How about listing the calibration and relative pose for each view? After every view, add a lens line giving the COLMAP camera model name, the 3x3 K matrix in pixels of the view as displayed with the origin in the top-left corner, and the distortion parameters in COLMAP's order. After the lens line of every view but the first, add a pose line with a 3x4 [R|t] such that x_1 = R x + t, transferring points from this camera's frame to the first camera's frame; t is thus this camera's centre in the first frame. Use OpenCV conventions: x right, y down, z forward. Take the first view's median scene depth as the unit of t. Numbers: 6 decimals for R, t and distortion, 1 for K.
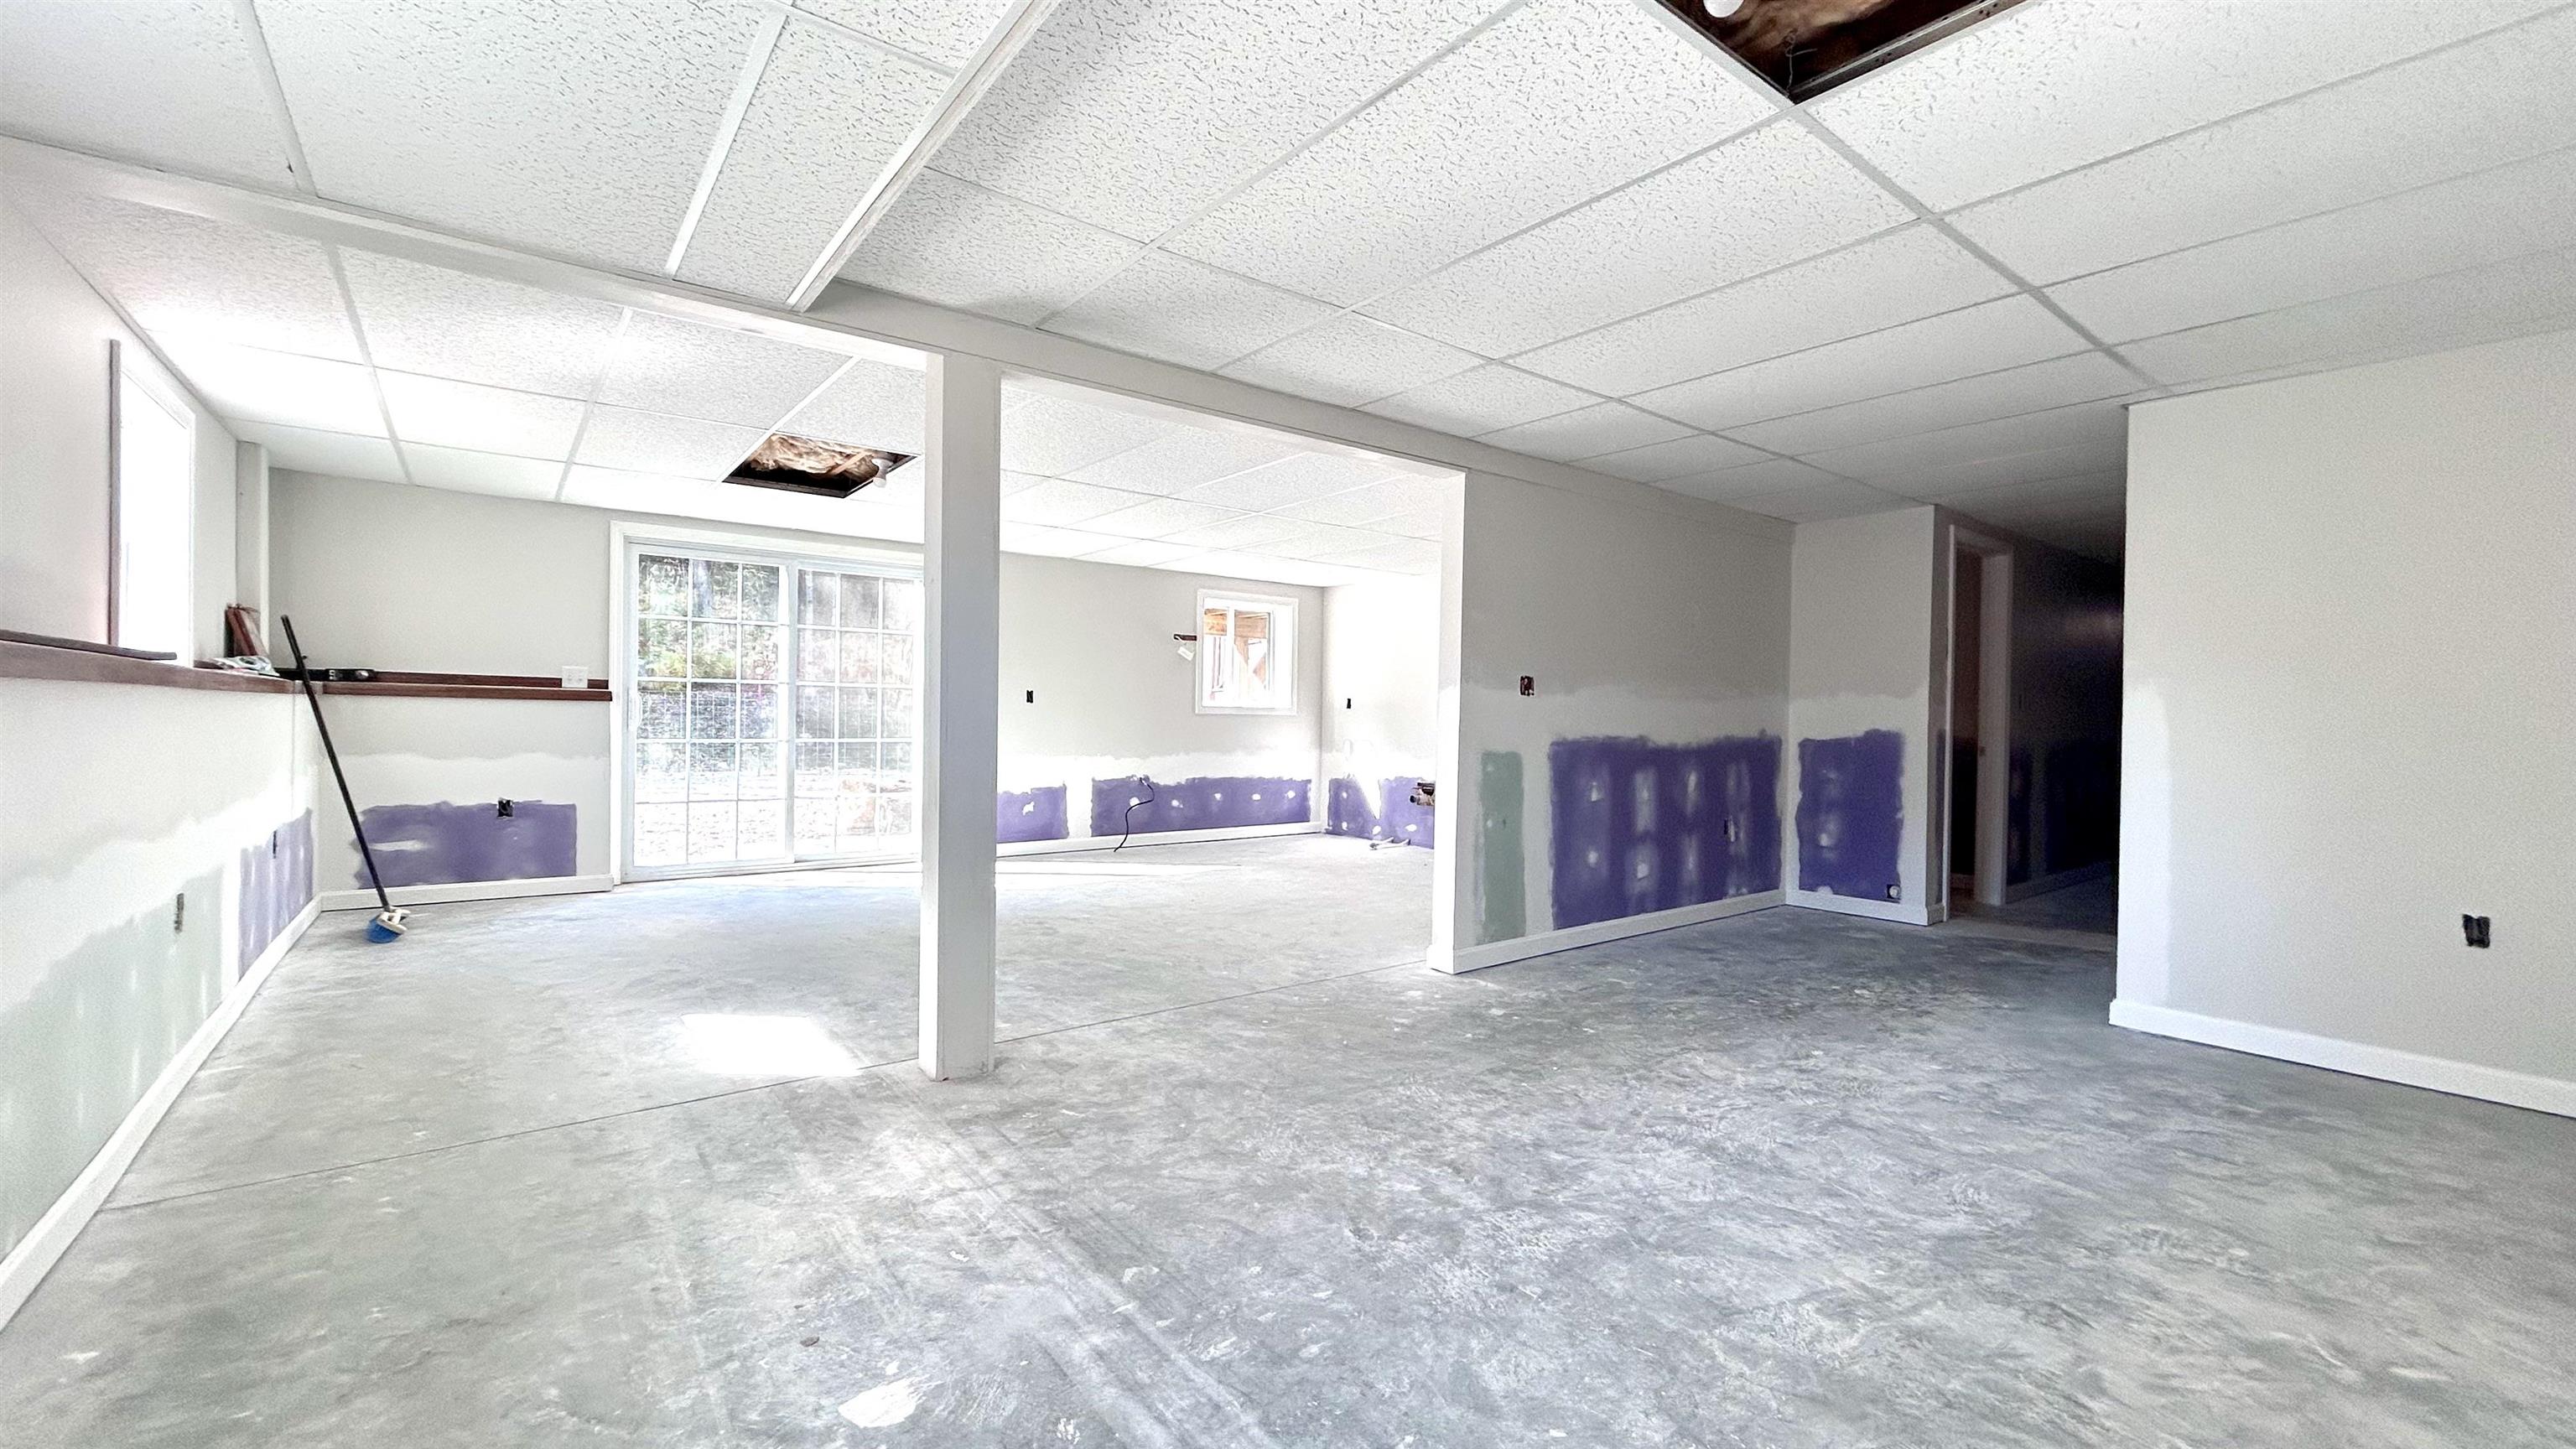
lens RADIAL K [[1035.3, 0, 1294.9], [0, 1035.3, 724.3], [0, 0, 1]] dist [-0.002655, 0.001758]
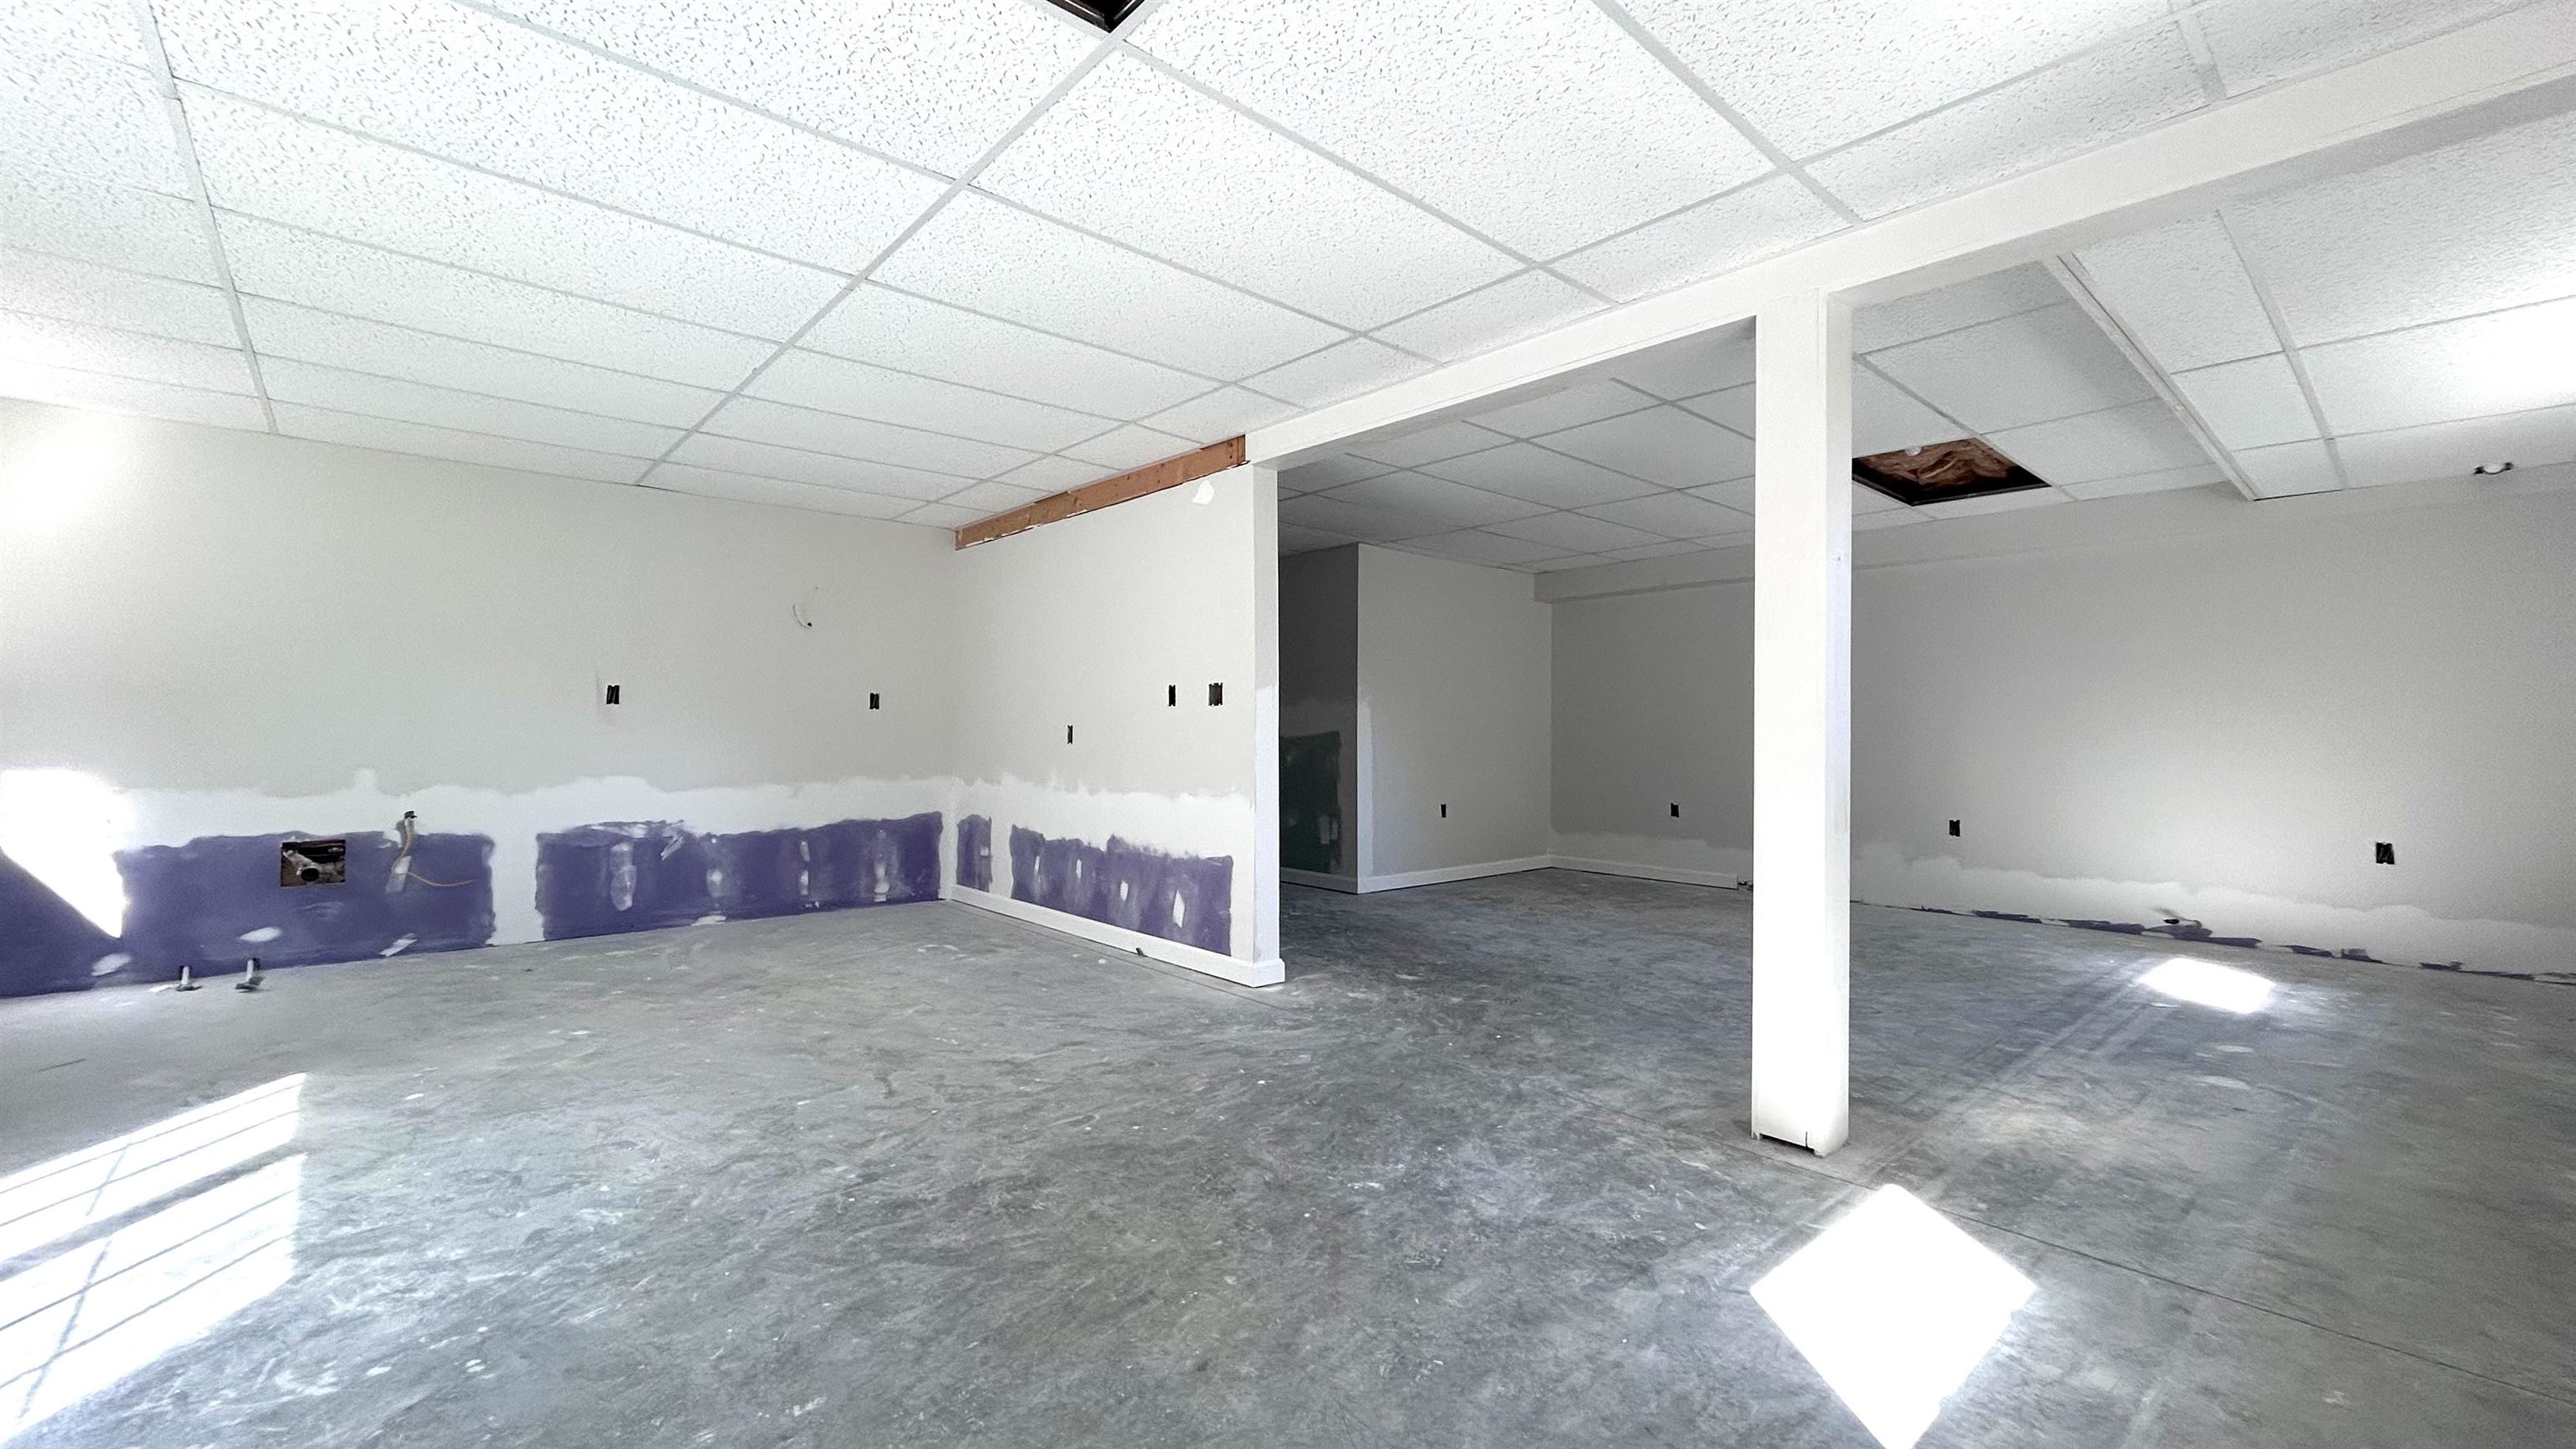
lens RADIAL K [[1035.3, 0, 1281.8], [0, 1035.3, 720.4], [0, 0, 1]] dist [-0.002655, 0.001758]
pose [[-0.054139, -0.002291, 0.998531, -1.010834], [0.004225, 0.999988, 0.002524, -0.009011], [-0.998524, 0.004355, -0.054129, 1.296882]]
